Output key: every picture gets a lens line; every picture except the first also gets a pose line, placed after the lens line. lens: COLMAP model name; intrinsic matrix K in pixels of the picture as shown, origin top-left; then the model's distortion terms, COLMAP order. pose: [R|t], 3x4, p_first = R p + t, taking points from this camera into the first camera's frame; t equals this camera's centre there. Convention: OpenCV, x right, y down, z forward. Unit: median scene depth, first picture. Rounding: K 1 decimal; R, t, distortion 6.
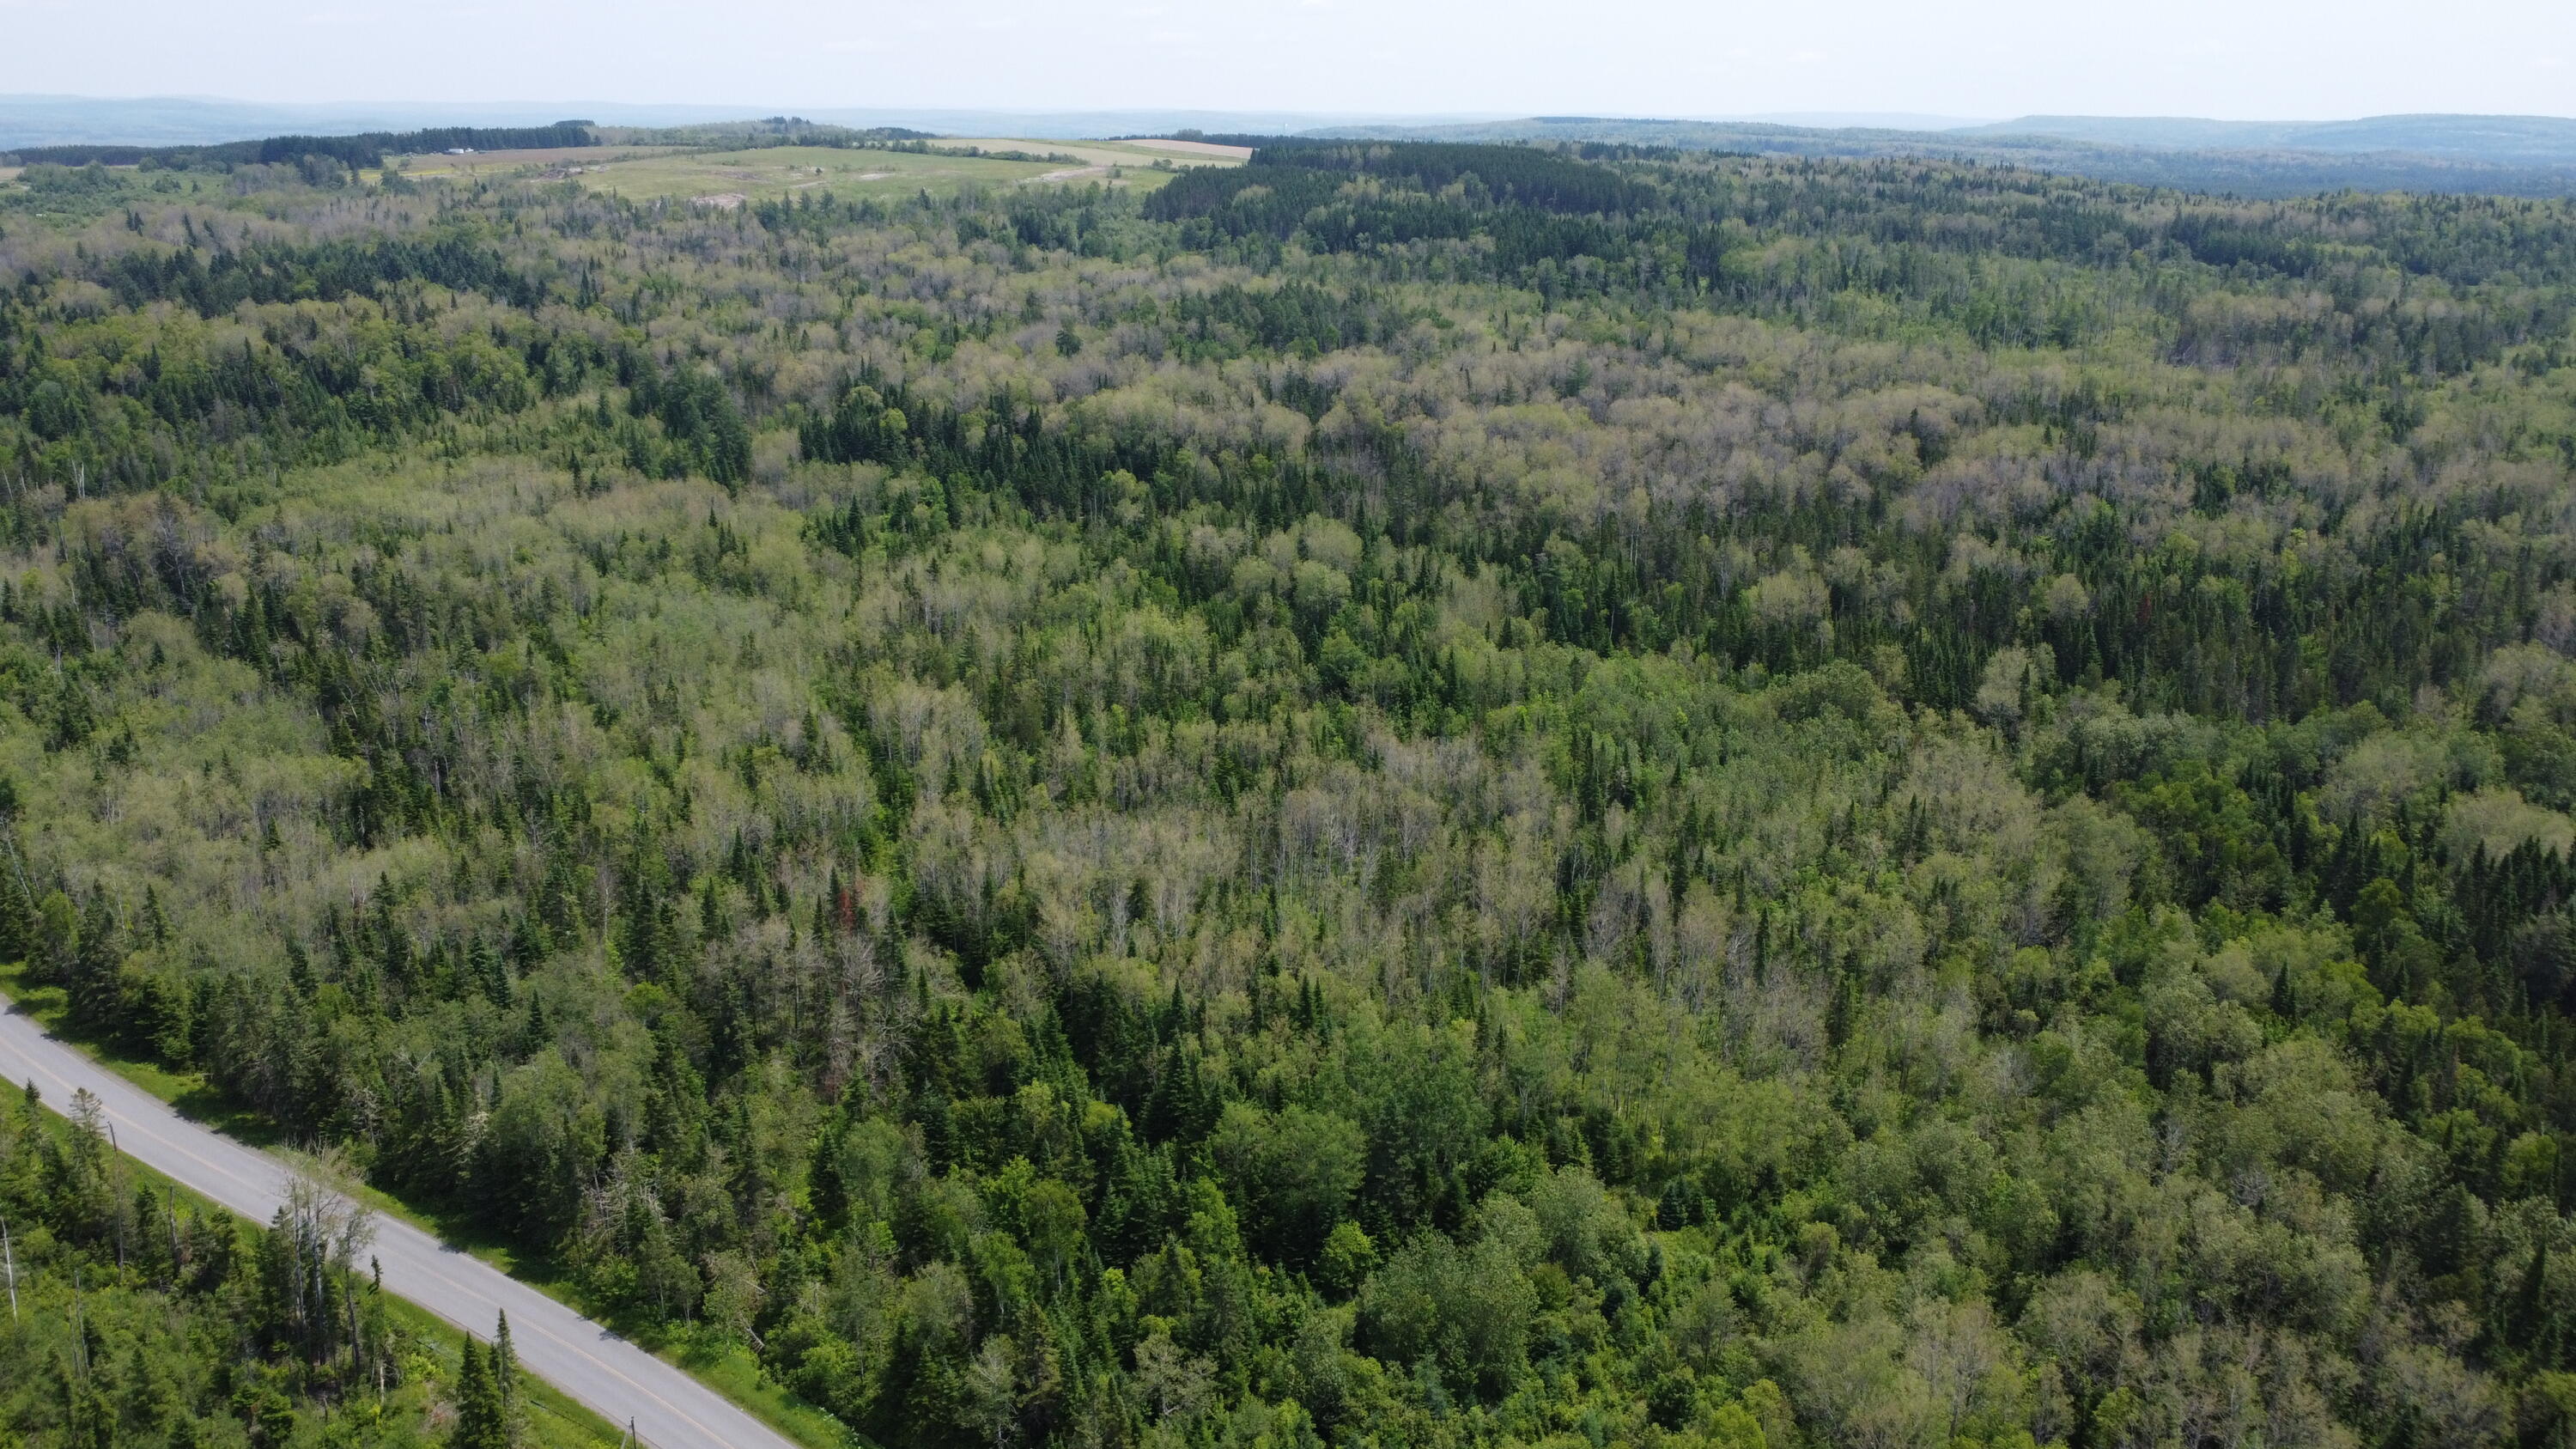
lens RADIAL K [[1924.4, 0, 1283.9], [0, 1924.4, 731.6], [0, 0, 1]] dist [0.012234, -0.014967]
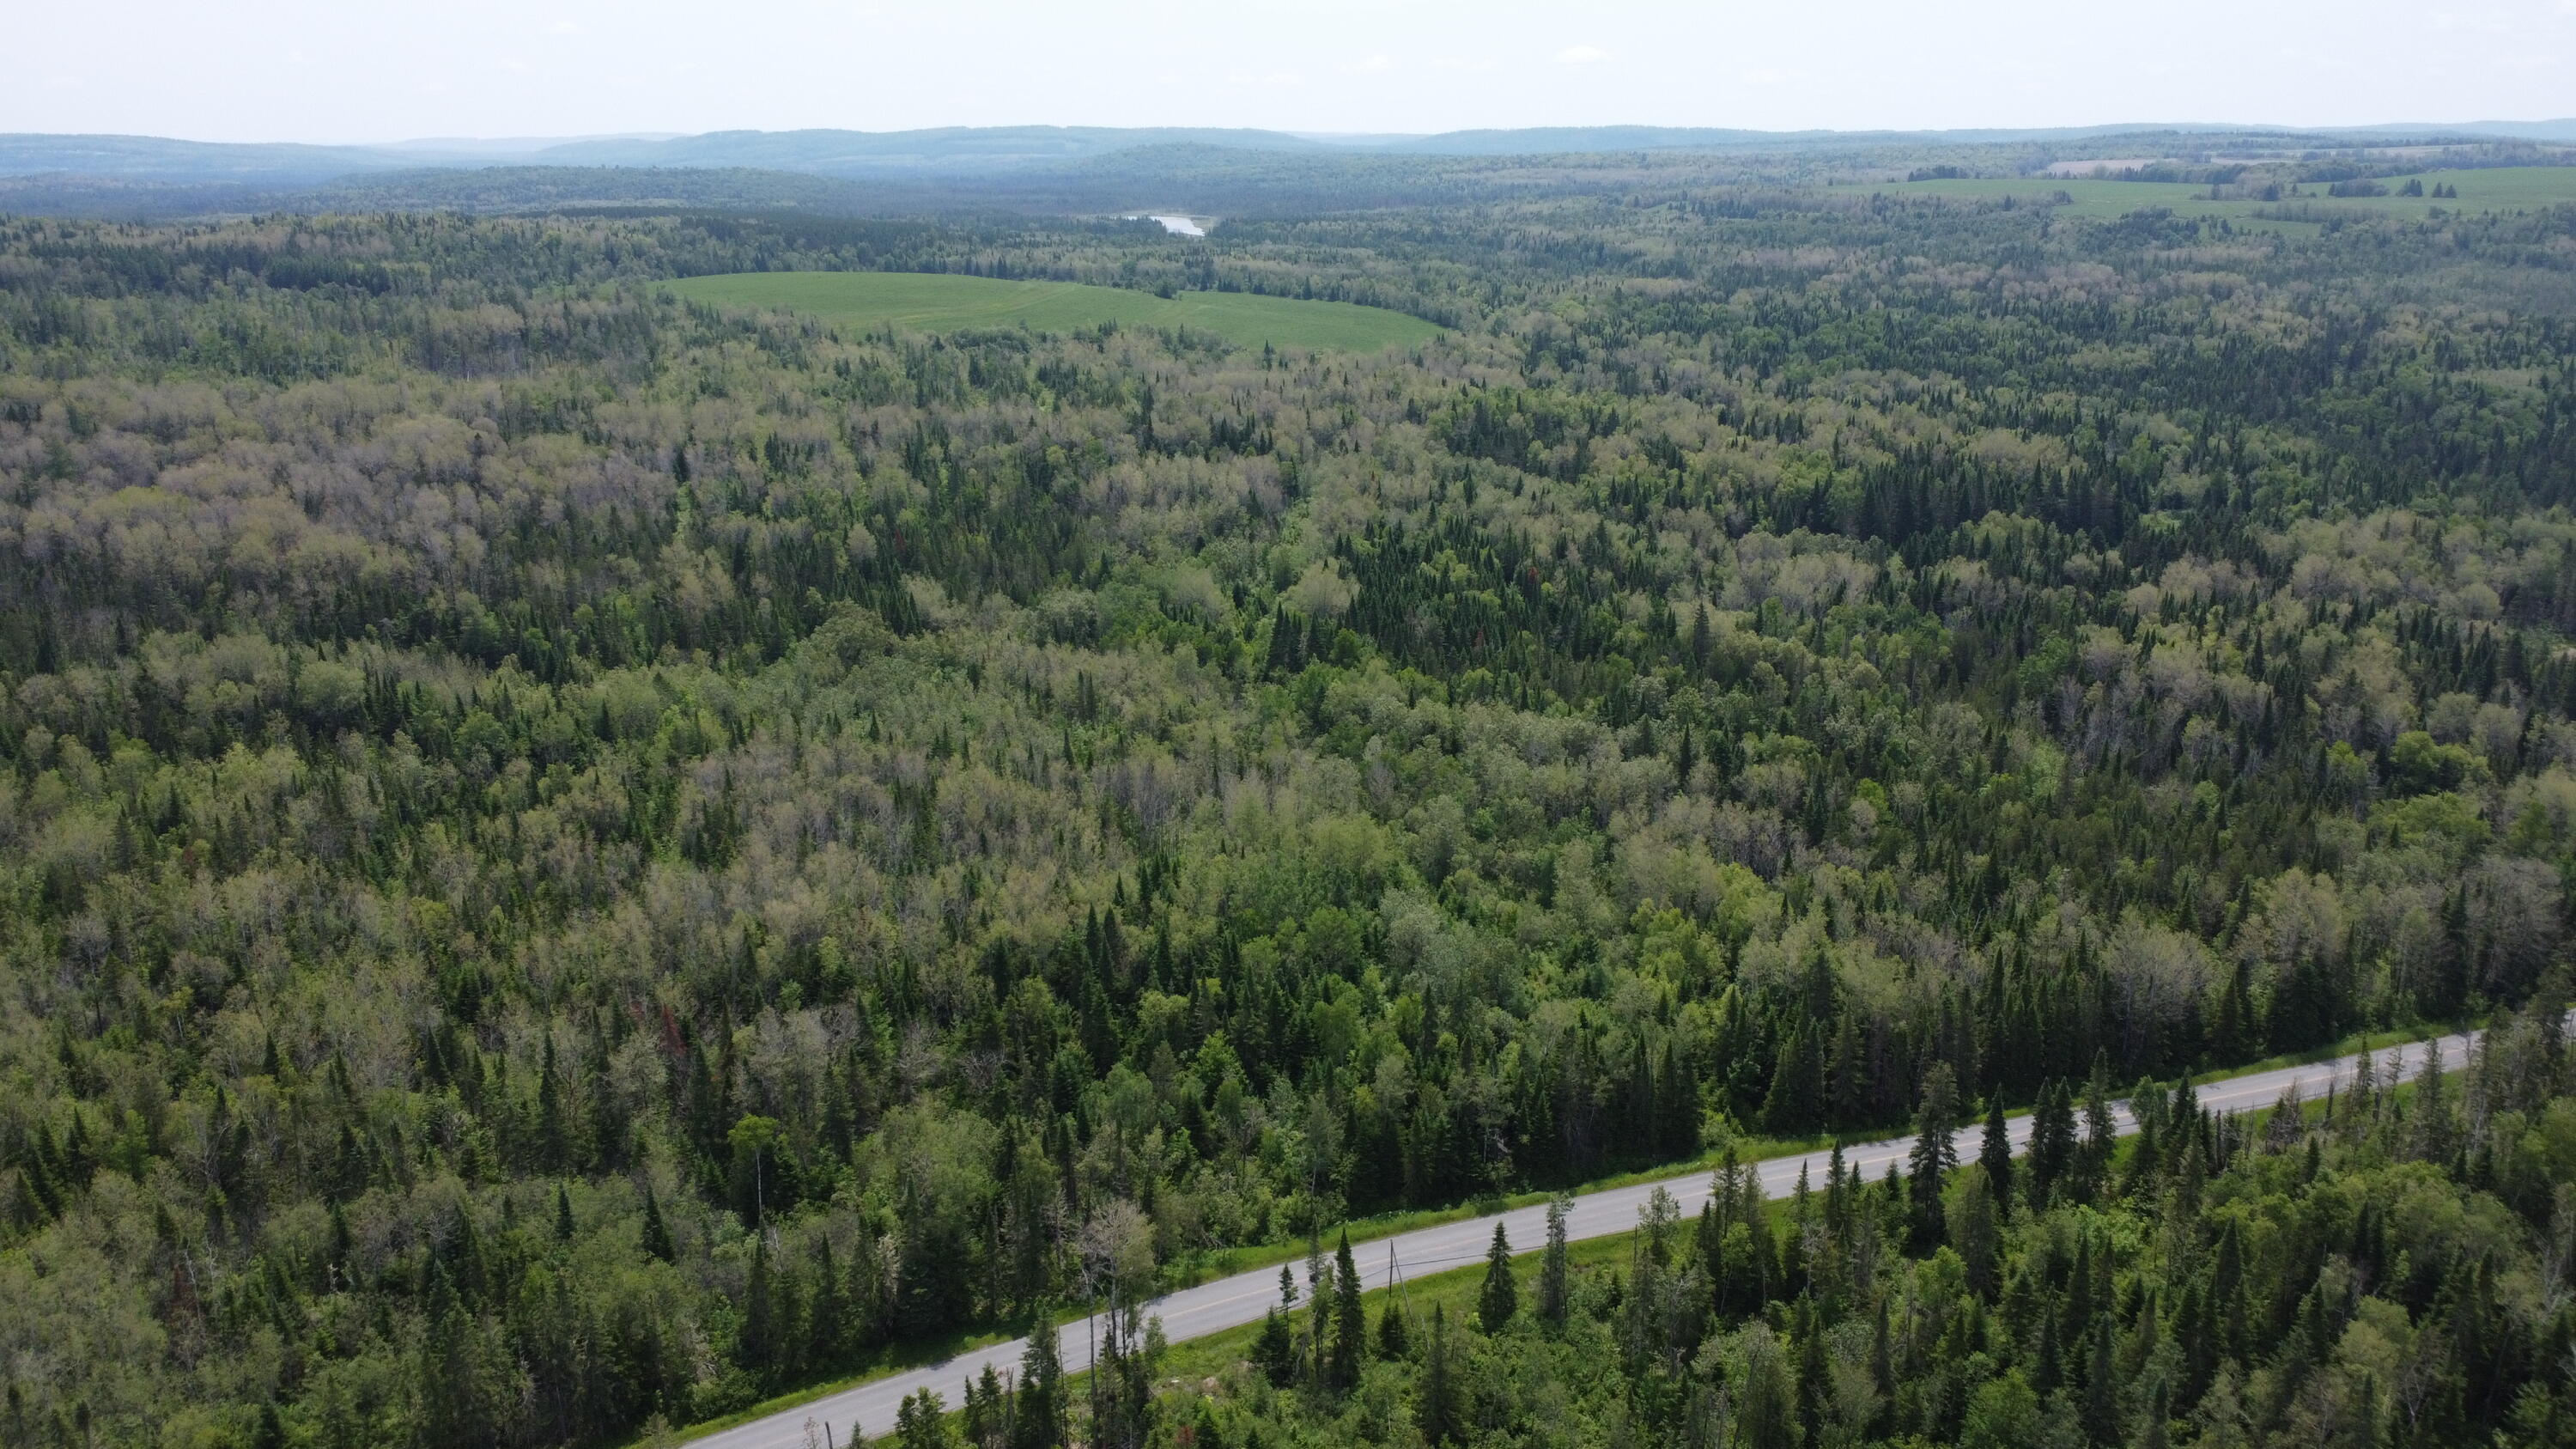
lens RADIAL K [[1924.4, 0, 1264.0], [0, 1924.4, 727.6], [0, 0, 1]] dist [0.012234, -0.014967]
pose [[0.454226, -0.270968, 0.848679, -0.455741], [0.279758, 0.947818, 0.152891, -0.058468], [-0.845822, 0.167978, 0.506329, 0.129683]]
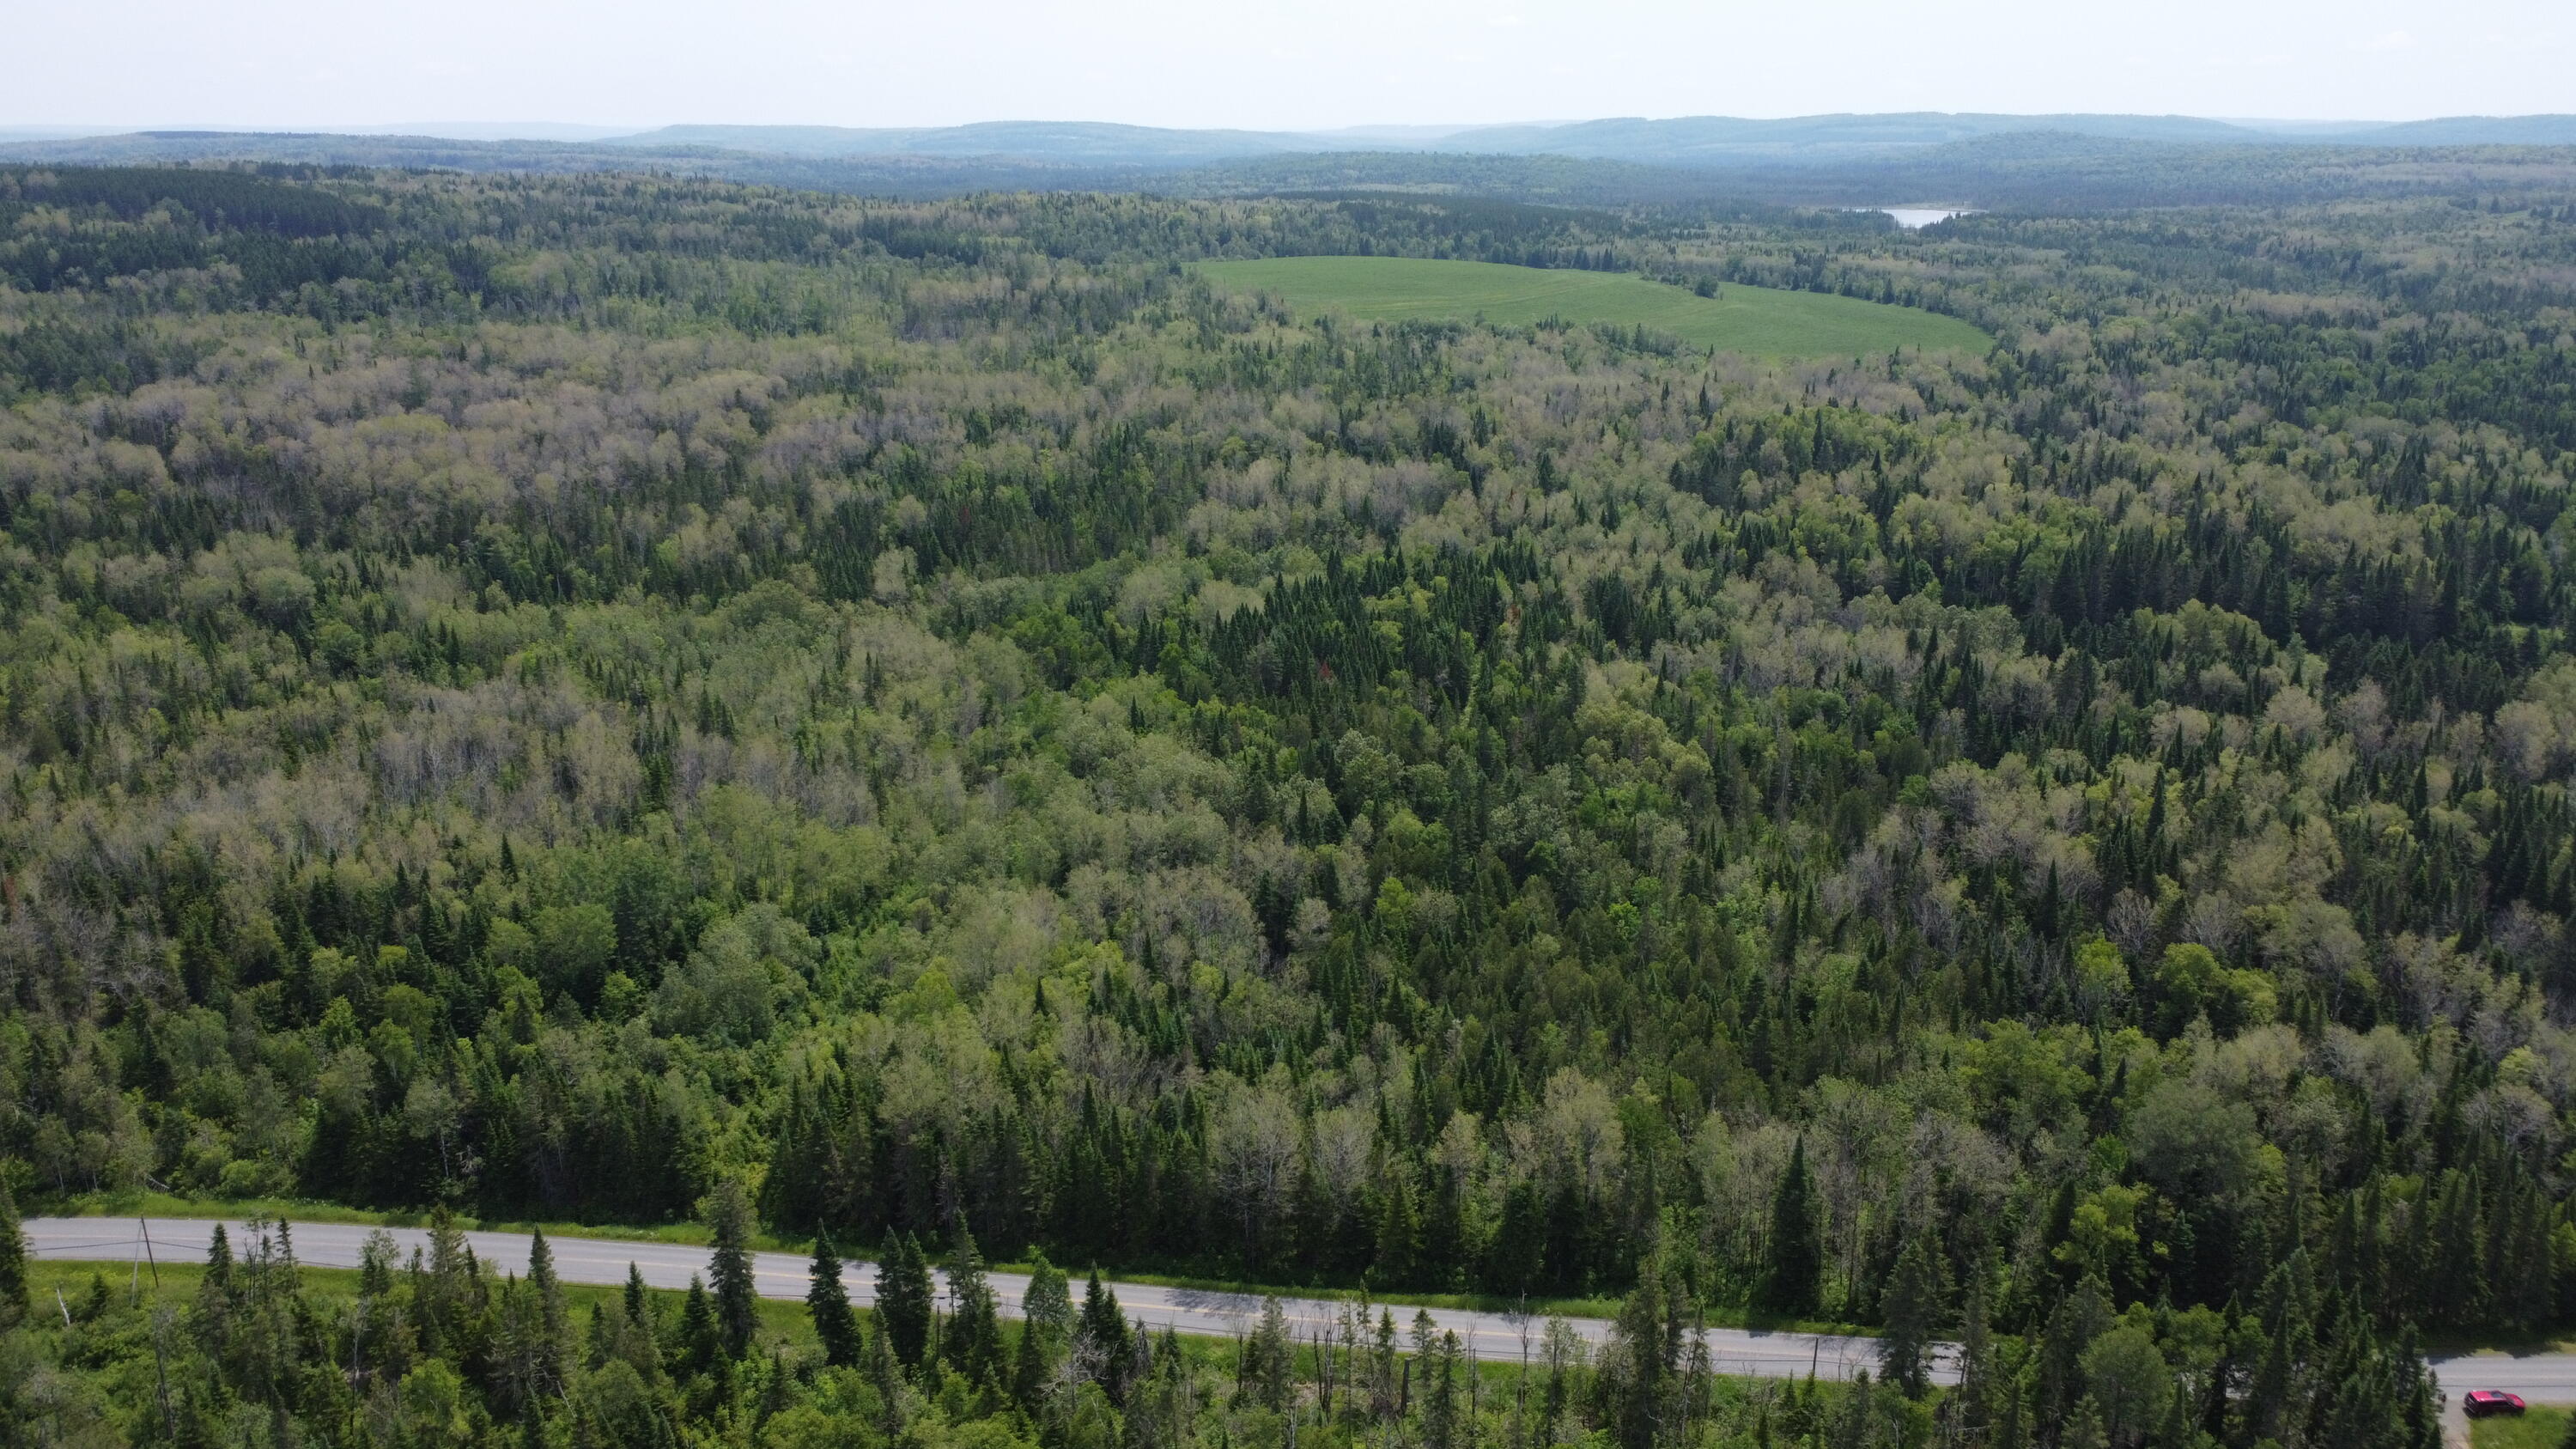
lens RADIAL K [[1924.4, 0, 1270.6], [0, 1924.4, 728.9], [0, 0, 1]] dist [0.012234, -0.014967]
pose [[0.799878, -0.187929, 0.569981, -0.137805], [0.190890, 0.980055, 0.055251, 0.038881], [-0.568996, 0.064609, 0.819798, -0.163644]]
